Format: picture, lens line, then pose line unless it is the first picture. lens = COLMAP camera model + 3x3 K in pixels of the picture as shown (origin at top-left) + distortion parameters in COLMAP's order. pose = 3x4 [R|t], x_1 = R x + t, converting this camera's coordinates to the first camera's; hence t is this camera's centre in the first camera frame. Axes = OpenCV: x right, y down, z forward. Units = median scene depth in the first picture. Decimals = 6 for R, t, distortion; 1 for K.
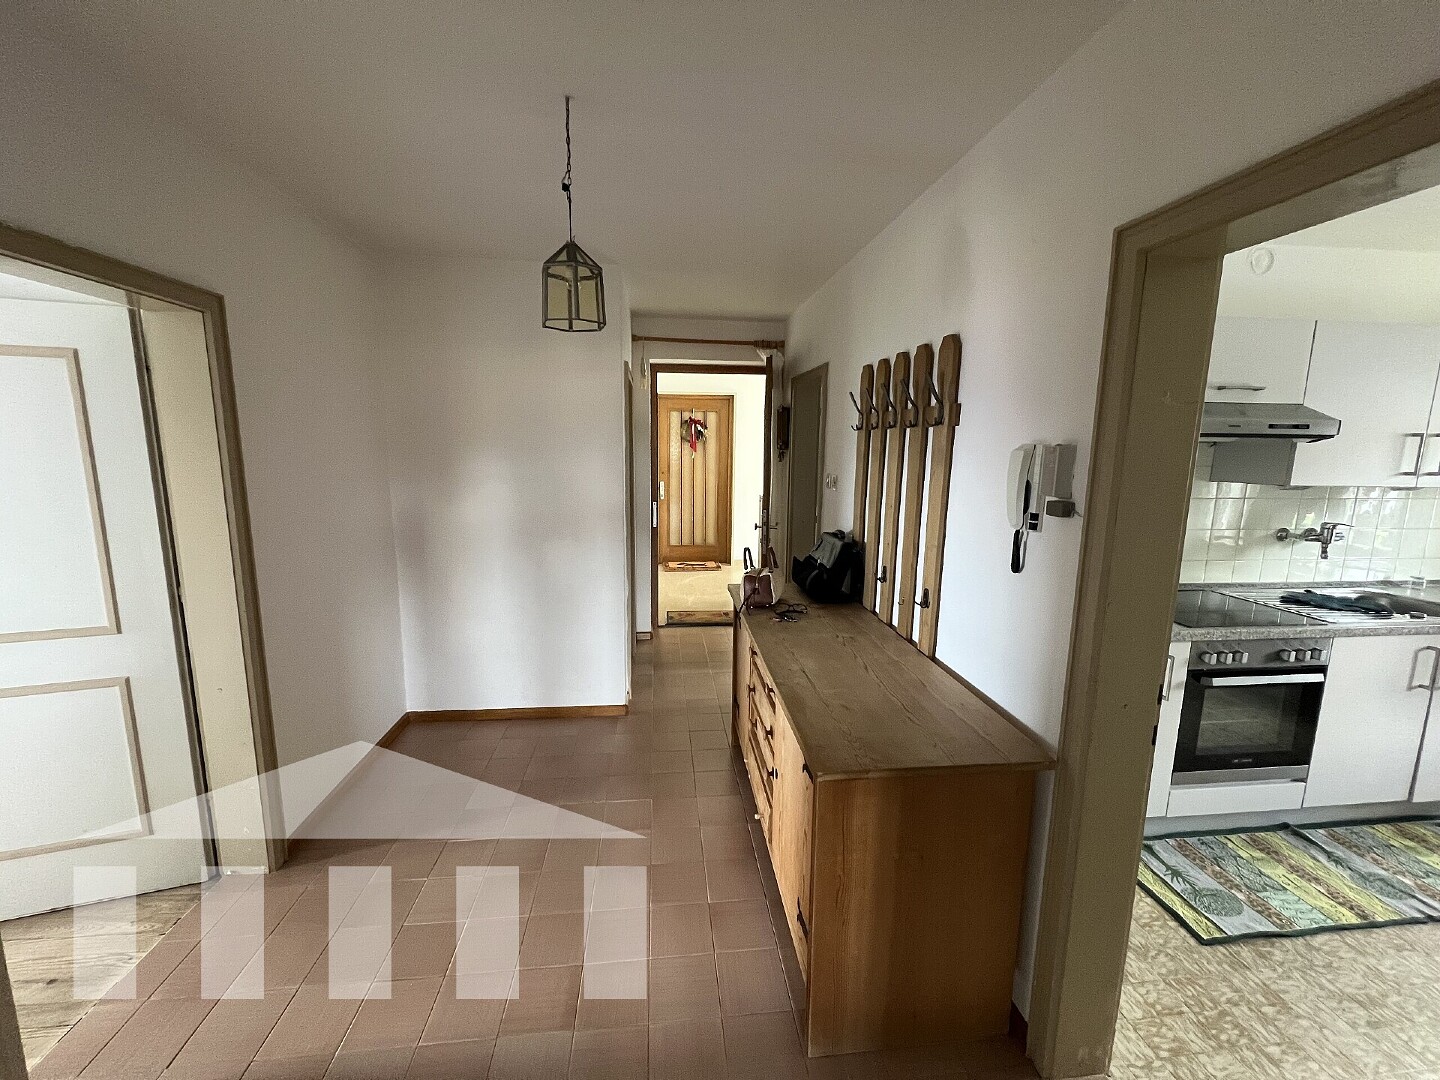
lens RADIAL K [[576.4, 0, 718.7], [0, 576.4, 529.0], [0, 0, 1]] dist [0.002101, 0.000846]
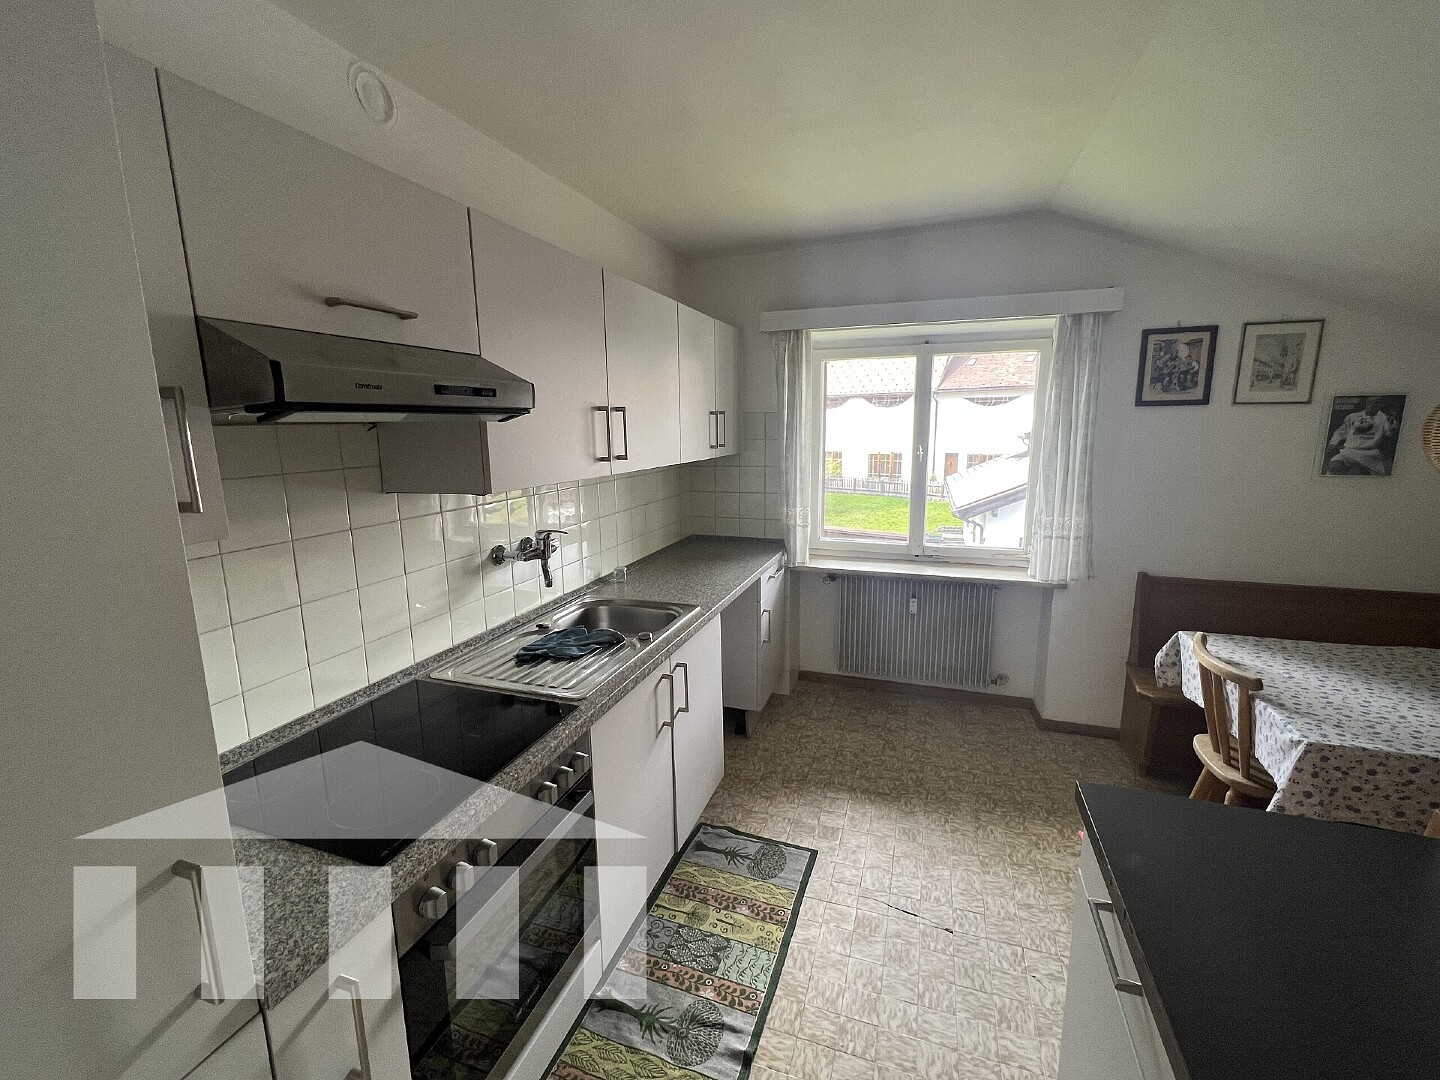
lens RADIAL K [[623.8, 0, 721.2], [0, 623.8, 541.3], [0, 0, 1]] dist [-0.002936, -0.000138]
pose [[0.428602, -0.188863, 0.883533, 0.507046], [0.151163, 0.979113, 0.135965, -0.077953], [-0.890758, 0.075283, 0.448199, 0.499256]]
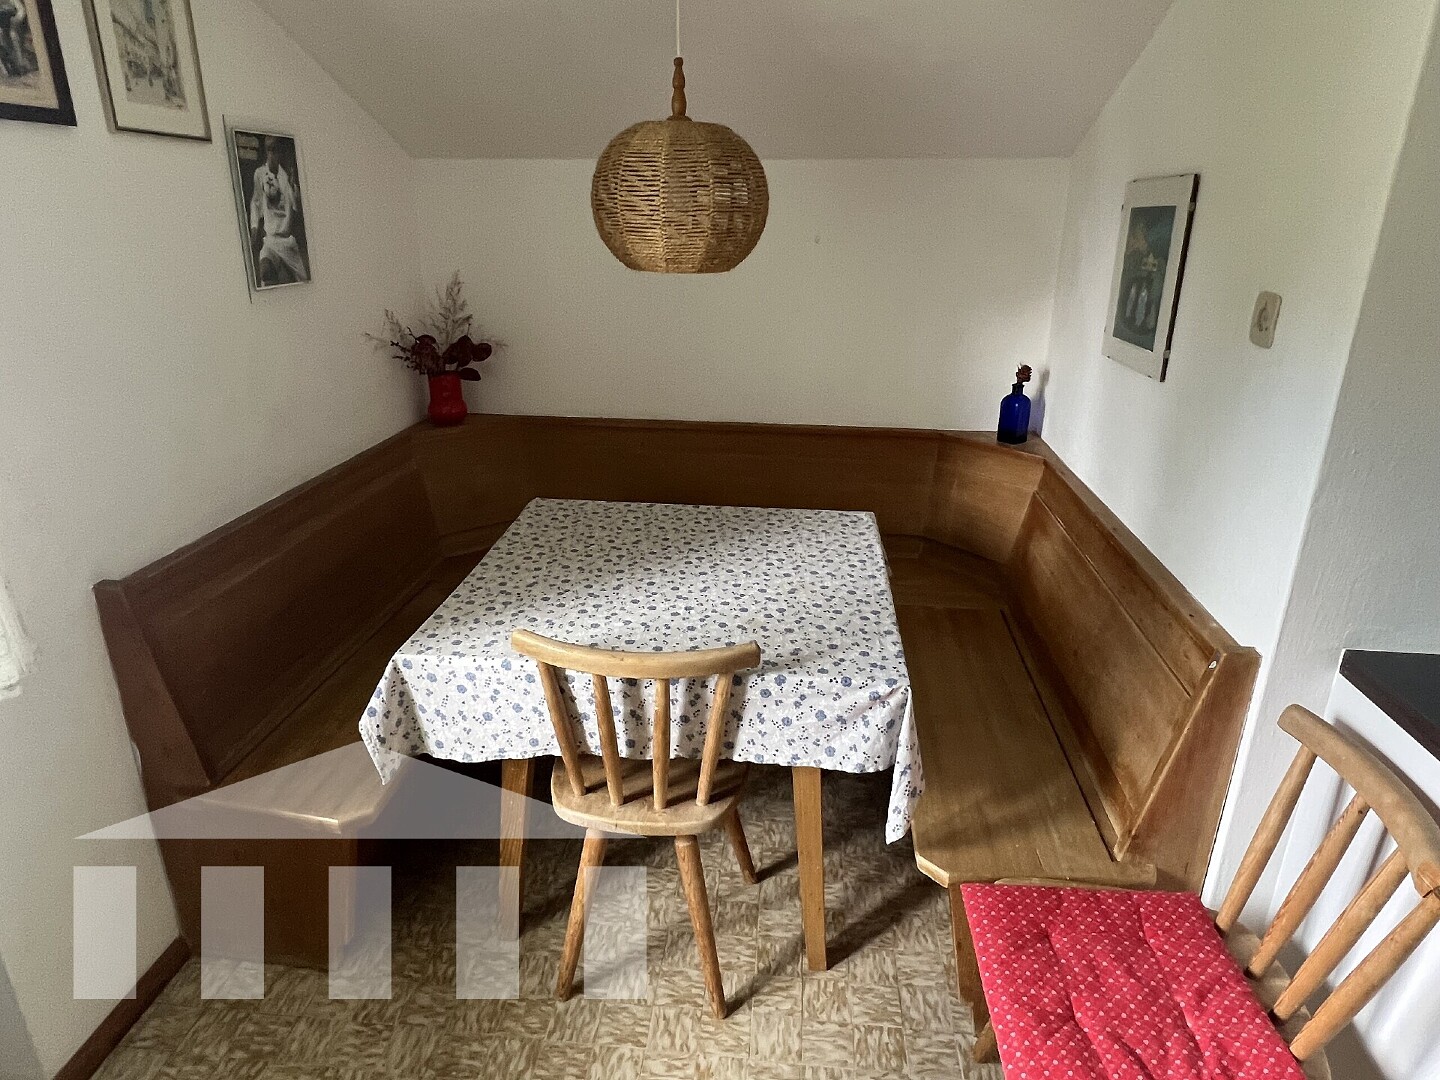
lens RADIAL K [[881.3, 0, 719.7], [0, 881.3, 533.2], [0, 0, 1]] dist [0.006978, -0.002121]
pose [[-0.977995, -0.097345, 0.184523, 1.182150], [0.003771, 0.876075, 0.482161, -0.080371], [-0.208592, 0.472247, -0.856430, 0.717098]]
